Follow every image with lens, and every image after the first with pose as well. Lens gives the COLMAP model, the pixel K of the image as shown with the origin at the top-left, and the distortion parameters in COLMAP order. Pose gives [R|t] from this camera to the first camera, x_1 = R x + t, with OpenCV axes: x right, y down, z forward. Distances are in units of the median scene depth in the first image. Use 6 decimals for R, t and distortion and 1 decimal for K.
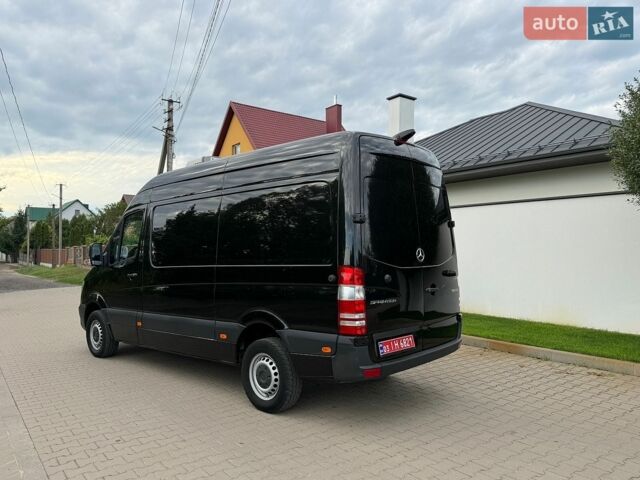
lens RADIAL K [[558.1, 0, 320.0], [0, 558.1, 240.0], [0, 0, 1]] dist [-0.001301, -0.005359]
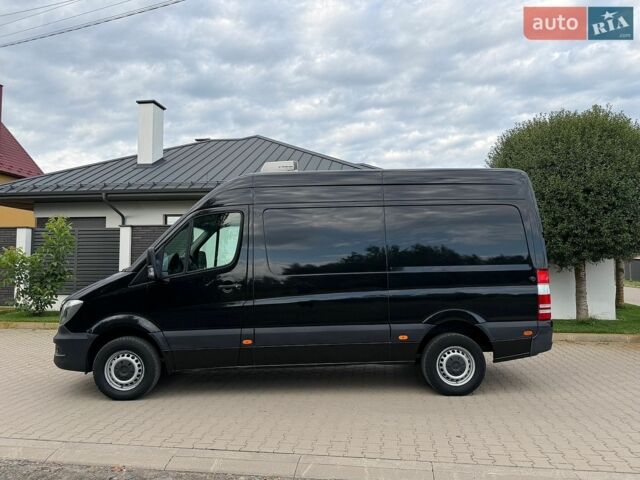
lens RADIAL K [[574.8, 0, 320.0], [0, 574.8, 240.0], [0, 0, 1]] dist [0.014961, -0.008399]
pose [[0.634787, 0.040183, 0.771641, -0.426704], [-0.016314, 0.999121, -0.038608, 0.010920], [-0.772515, 0.011919, 0.634885, 0.156277]]
